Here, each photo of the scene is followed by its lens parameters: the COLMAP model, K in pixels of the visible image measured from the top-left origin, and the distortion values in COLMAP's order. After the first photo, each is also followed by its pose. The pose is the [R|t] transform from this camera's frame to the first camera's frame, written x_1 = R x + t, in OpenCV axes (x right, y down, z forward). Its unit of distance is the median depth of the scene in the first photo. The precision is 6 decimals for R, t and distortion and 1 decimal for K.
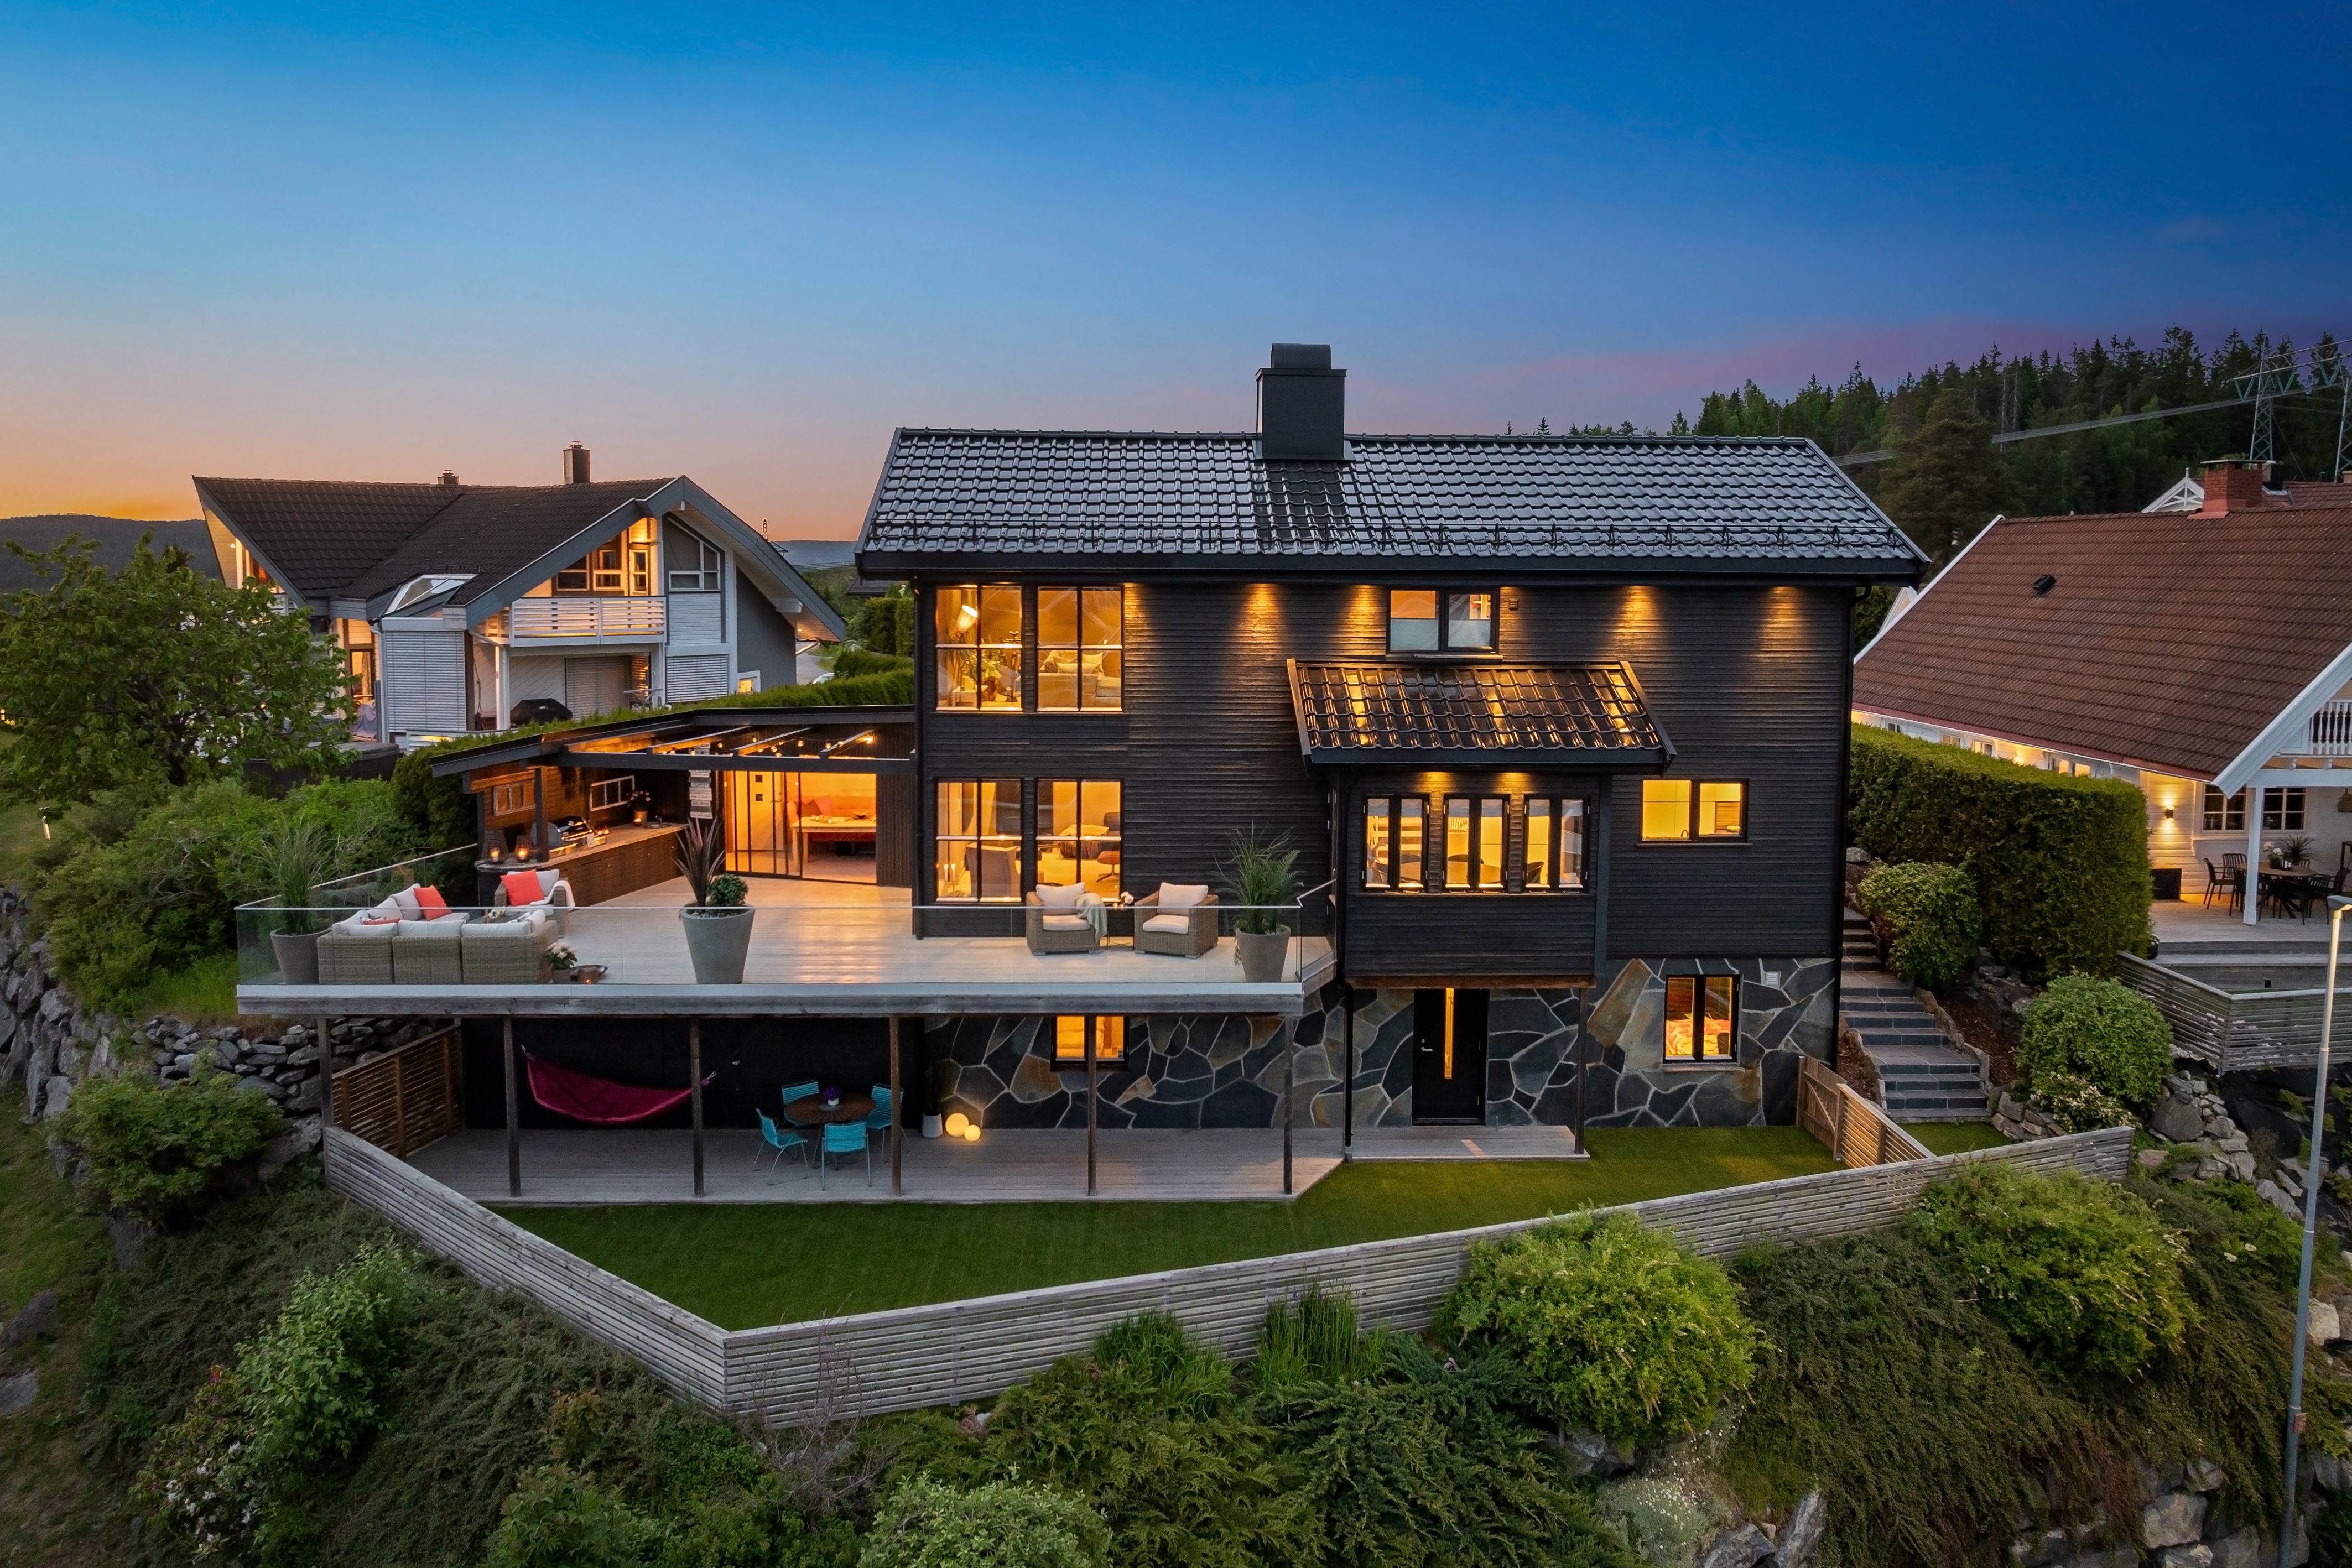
lens RADIAL K [[1650.2, 0, 1186.7], [0, 1650.2, 697.4], [0, 0, 1]] dist [-0.038816, 0.000472]
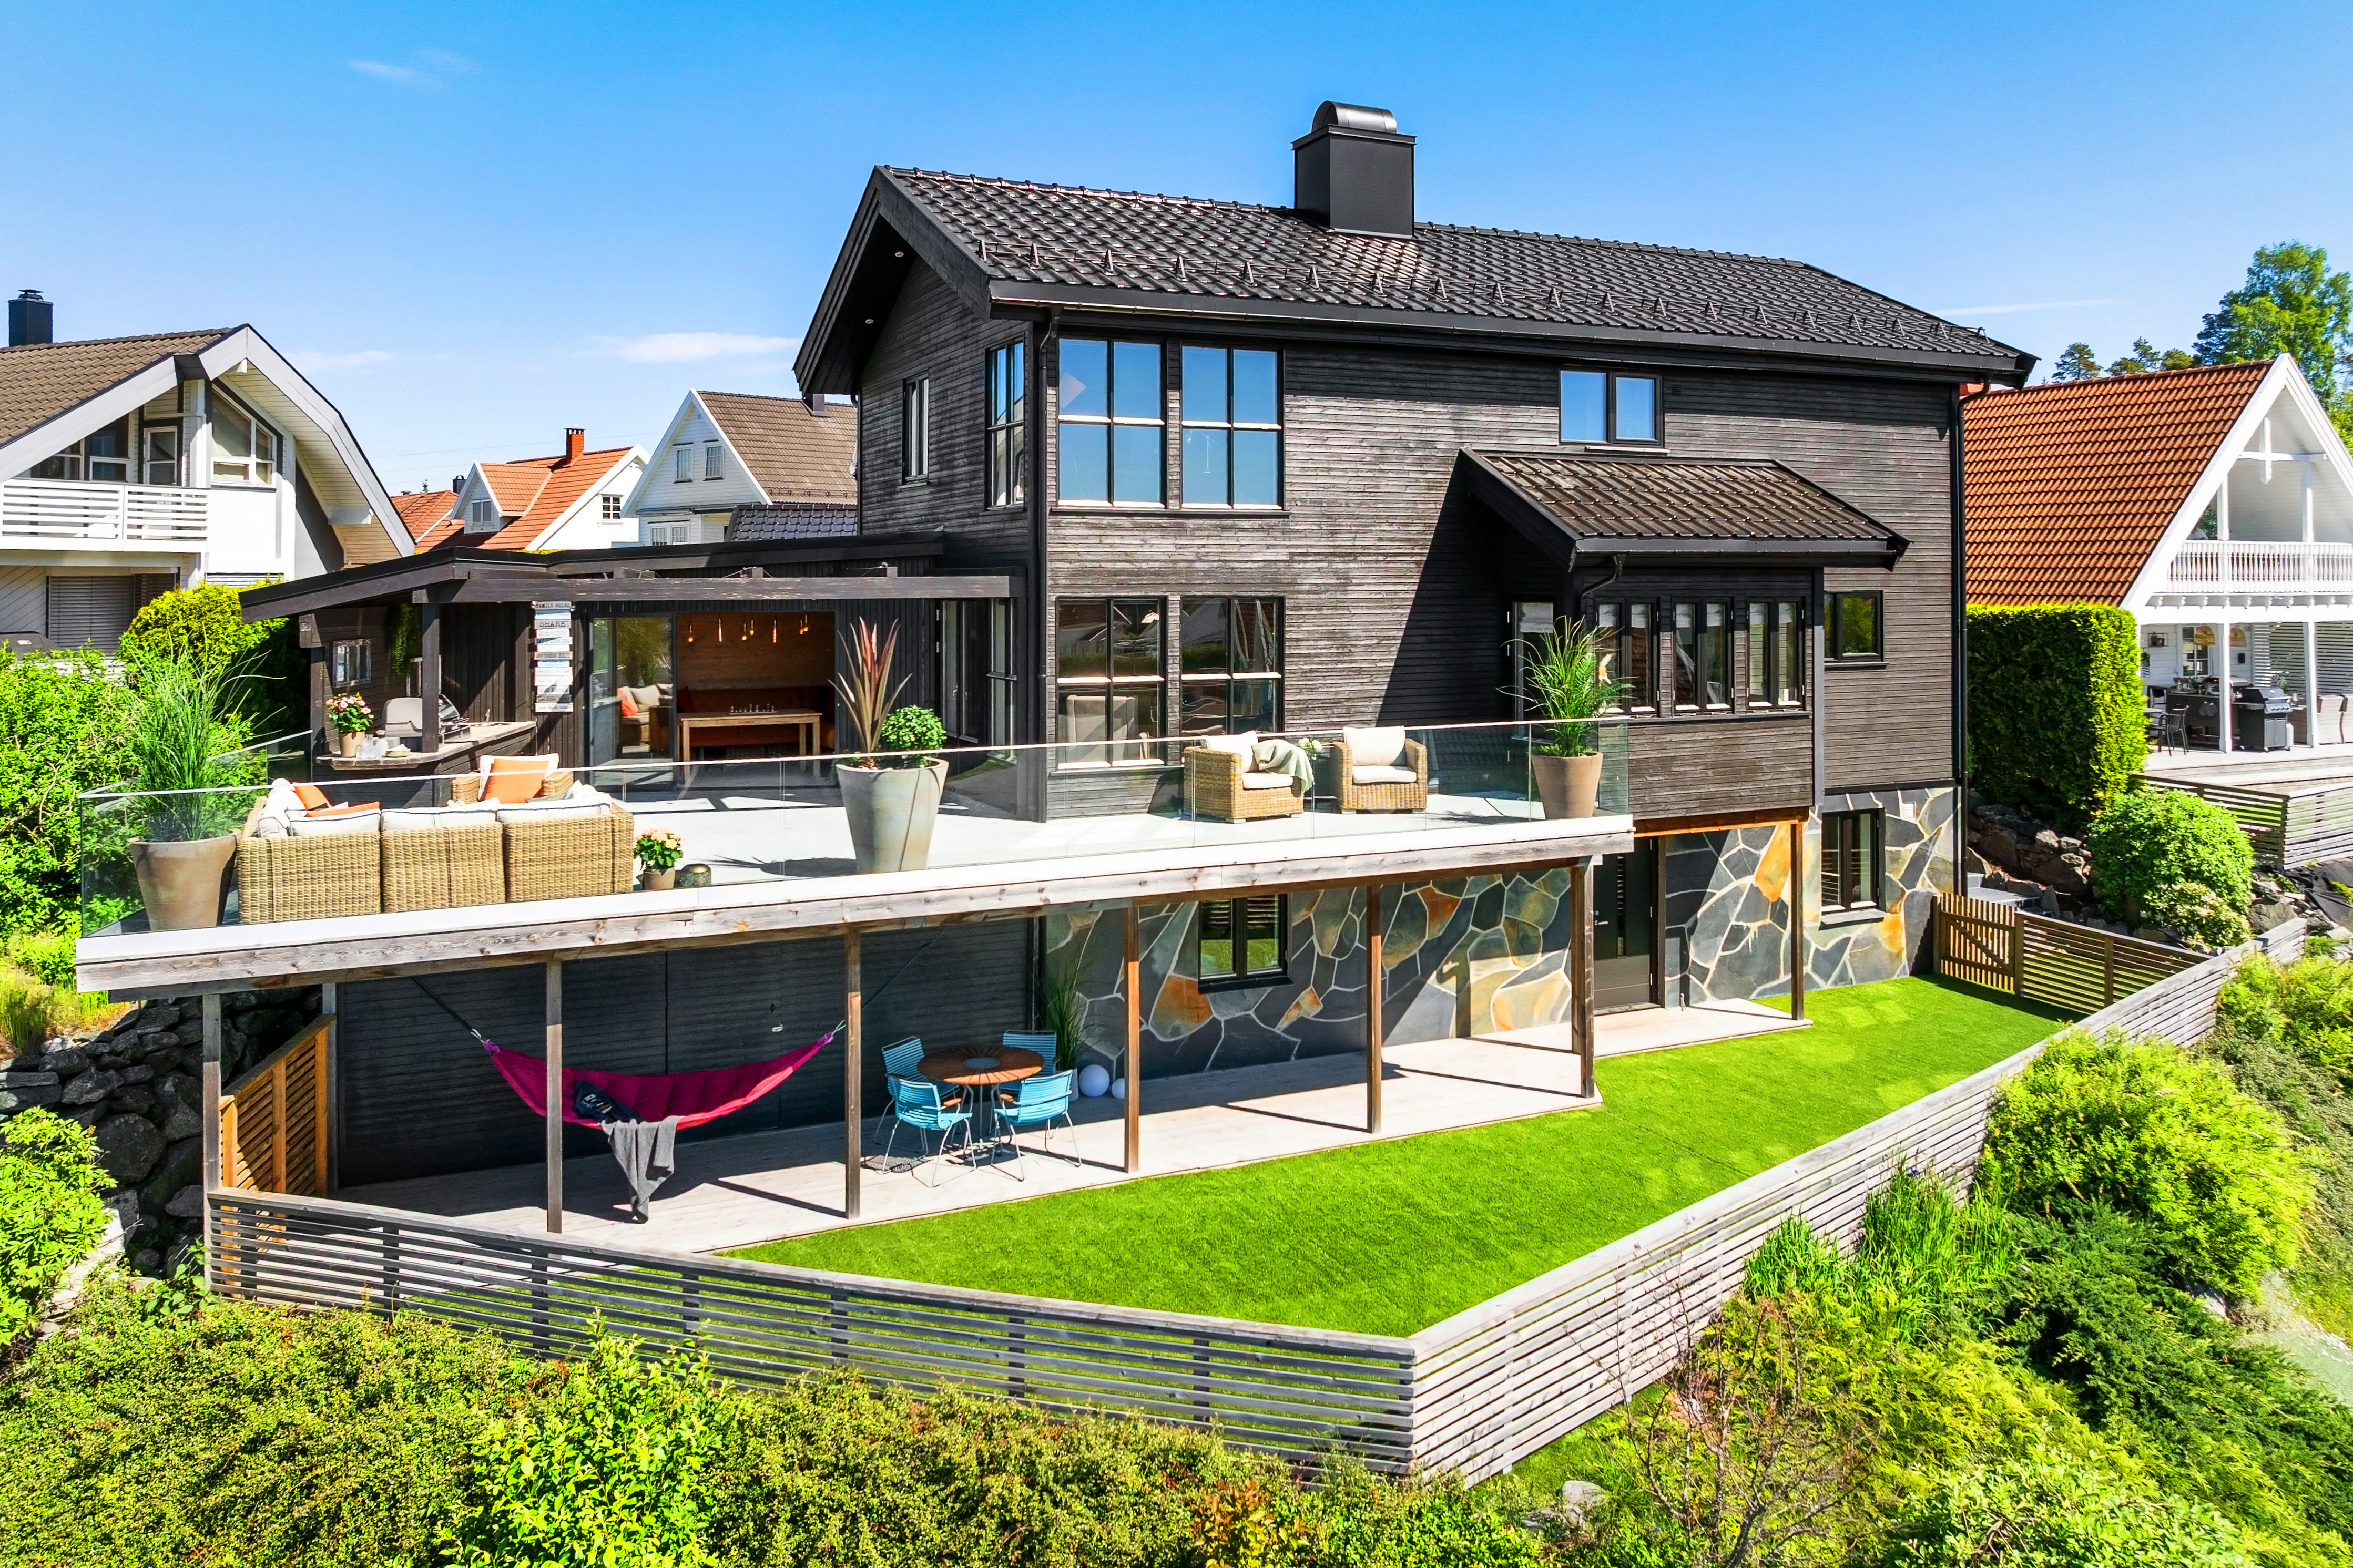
lens RADIAL K [[1697.4, 0, 1205.7], [0, 1697.4, 597.4], [0, 0, 1]] dist [0.003688, -0.042800]
pose [[0.917833, -0.011966, 0.396787, -0.383071], [0.042115, 0.996840, -0.067355, 0.099388], [-0.394727, 0.078531, 0.915436, 0.276936]]
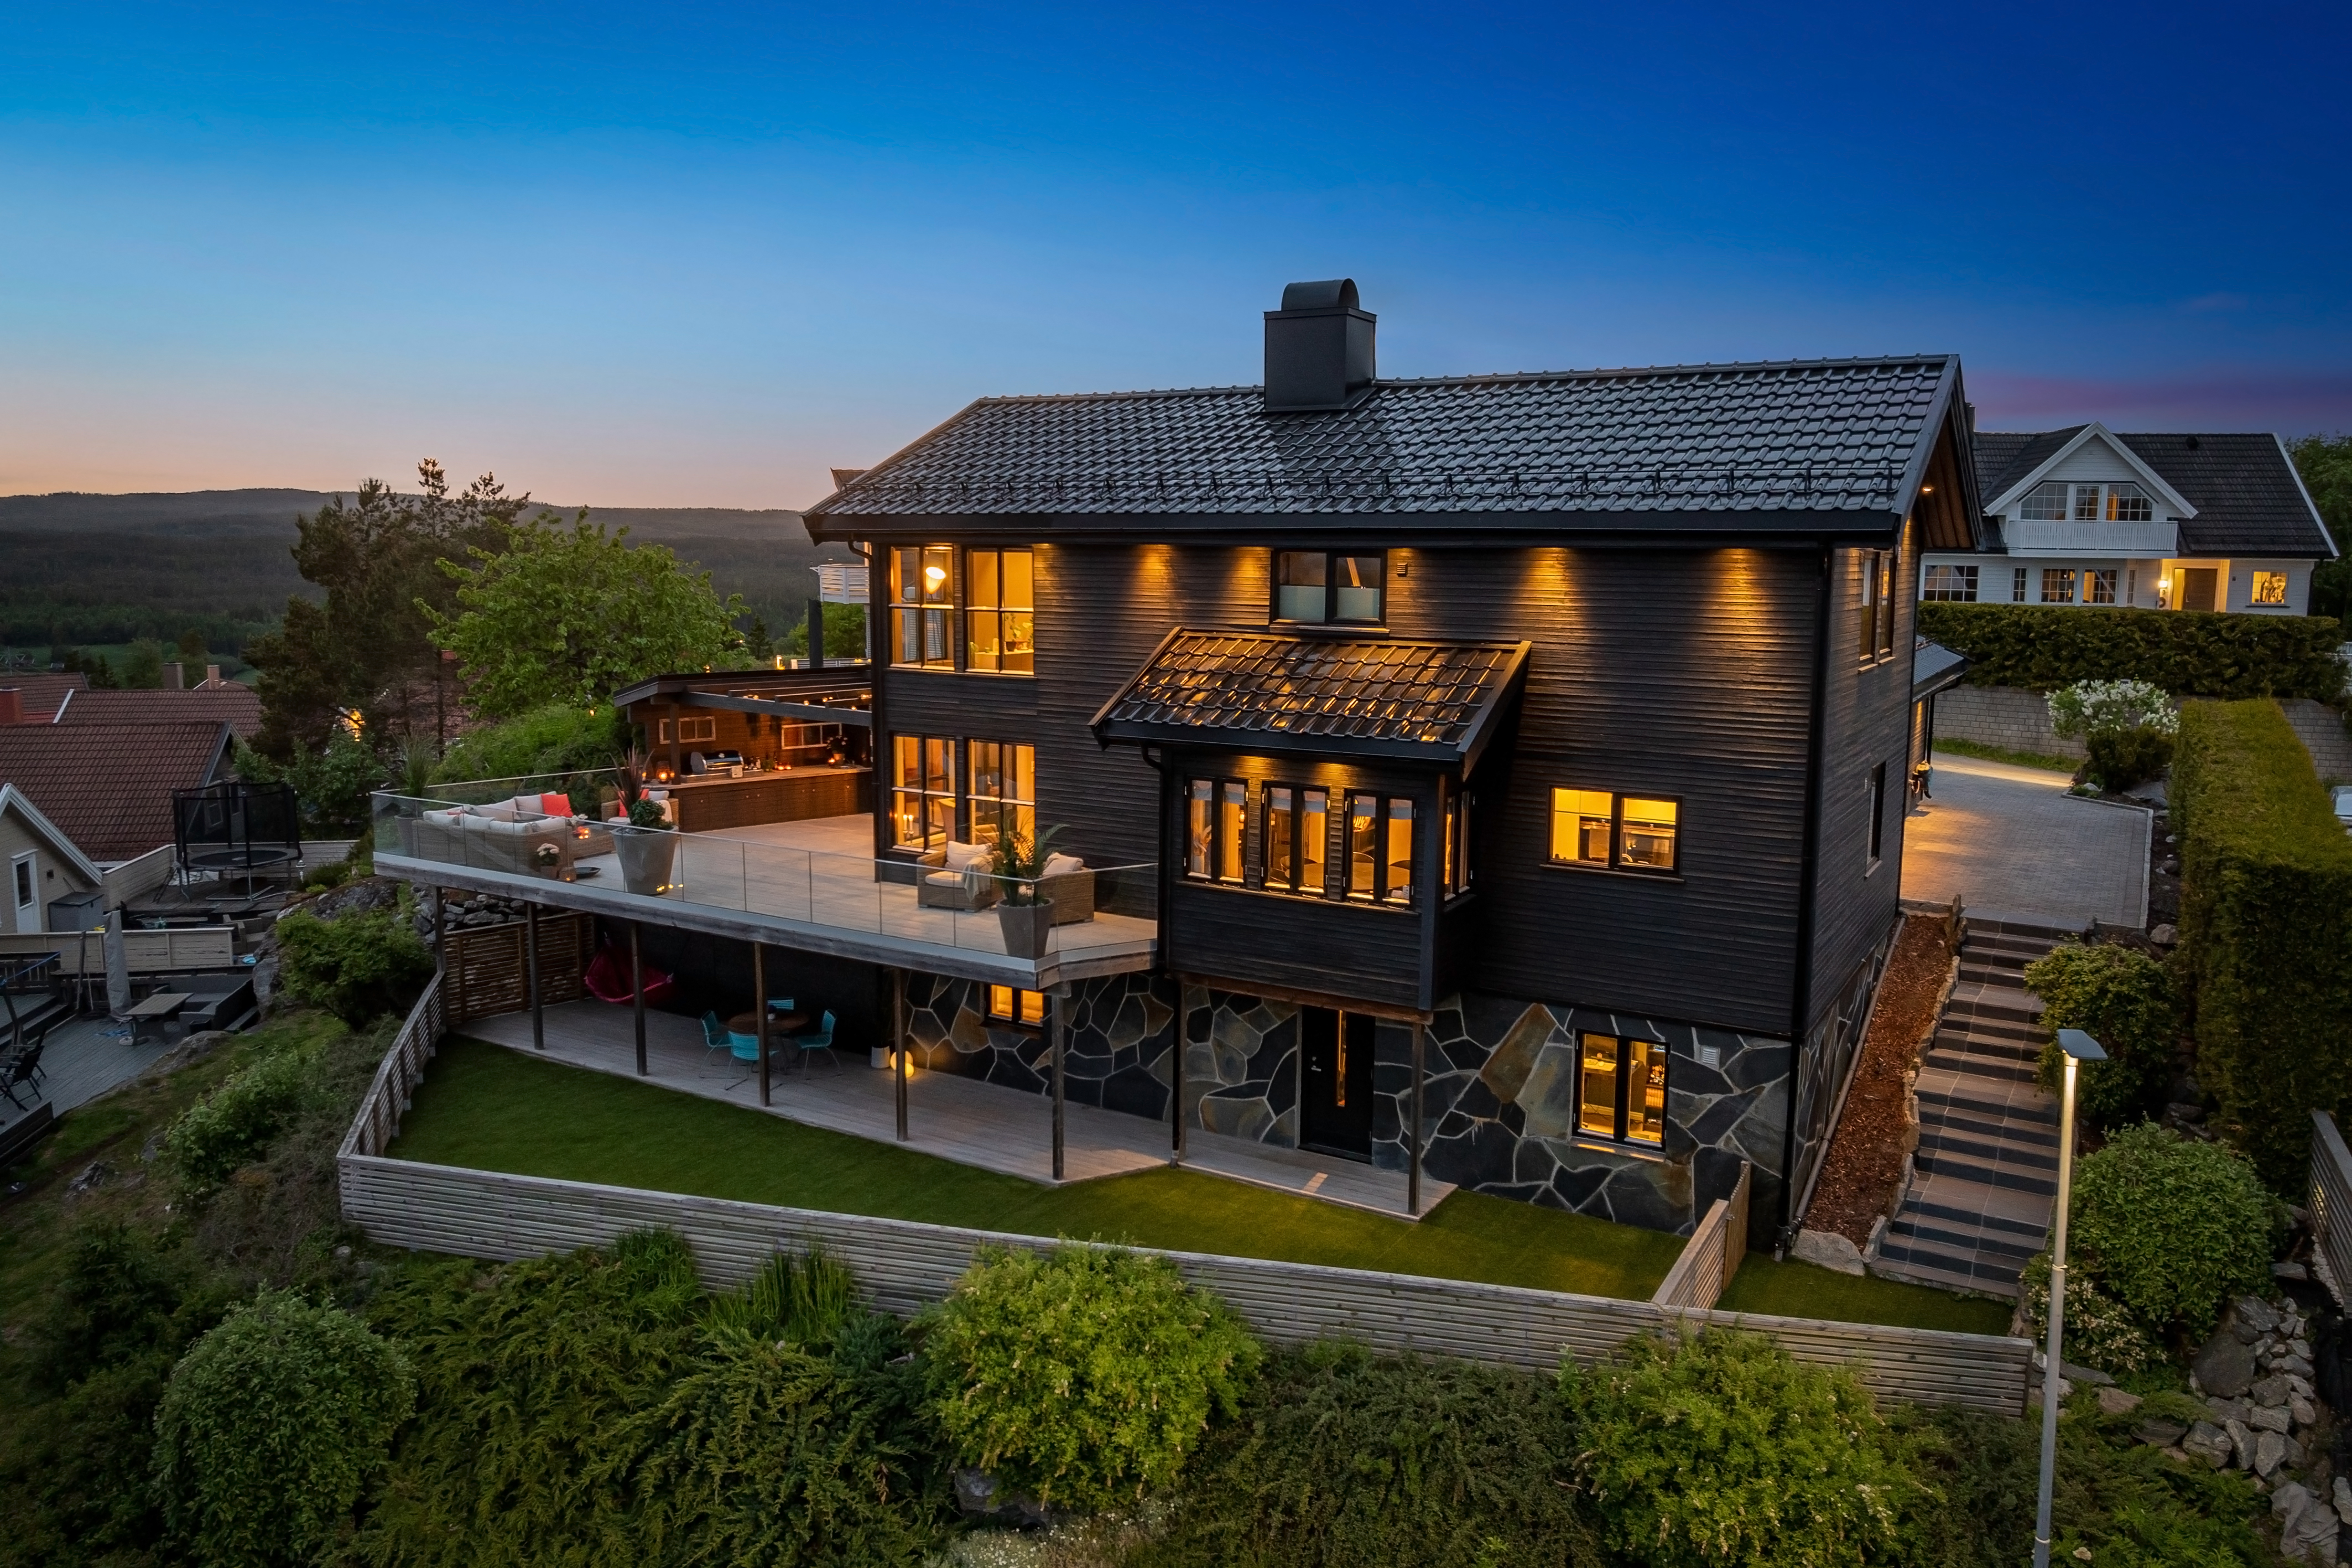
lens RADIAL K [[1649.8, 0, 1176.0], [0, 1649.8, 784.0], [0, 0, 1]] dist [-0.038368, 0.003335]
pose [[0.838297, 0.078214, -0.539575, 0.558716], [-0.047838, 0.996392, 0.070109, -0.000007], [0.543111, -0.032960, 0.839013, 0.211583]]
